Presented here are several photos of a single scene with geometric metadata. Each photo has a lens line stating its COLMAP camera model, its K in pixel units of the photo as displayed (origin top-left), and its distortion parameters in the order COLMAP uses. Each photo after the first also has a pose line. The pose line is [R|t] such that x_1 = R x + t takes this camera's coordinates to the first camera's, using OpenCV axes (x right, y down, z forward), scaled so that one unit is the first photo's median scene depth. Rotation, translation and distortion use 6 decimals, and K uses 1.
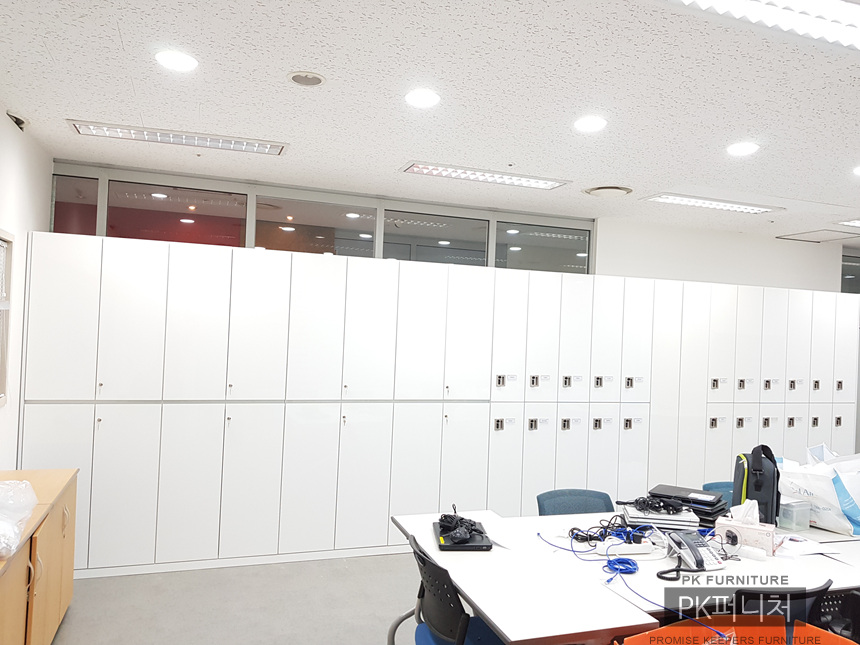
lens RADIAL K [[671.5, 0, 431.3], [0, 671.5, 315.9], [0, 0, 1]] dist [0.066557, -0.131505]
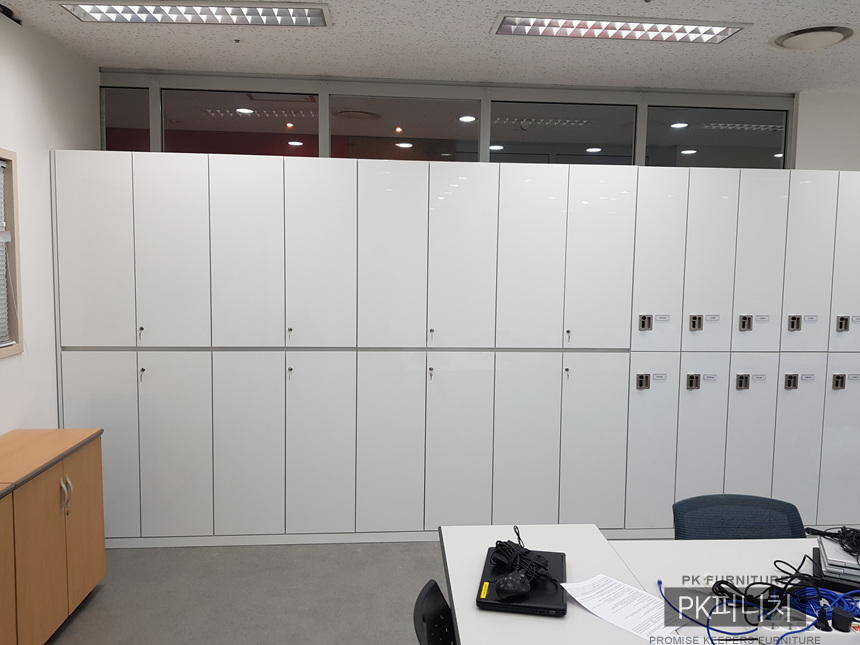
lens RADIAL K [[671.5, 0, 431.3], [0, 671.5, 315.9], [0, 0, 1]] dist [0.066557, -0.131505]
pose [[0.963992, -0.003435, -0.265909, 0.079750], [0.028969, 0.995322, 0.092164, 0.015738], [0.264349, -0.096549, 0.959582, 0.252307]]
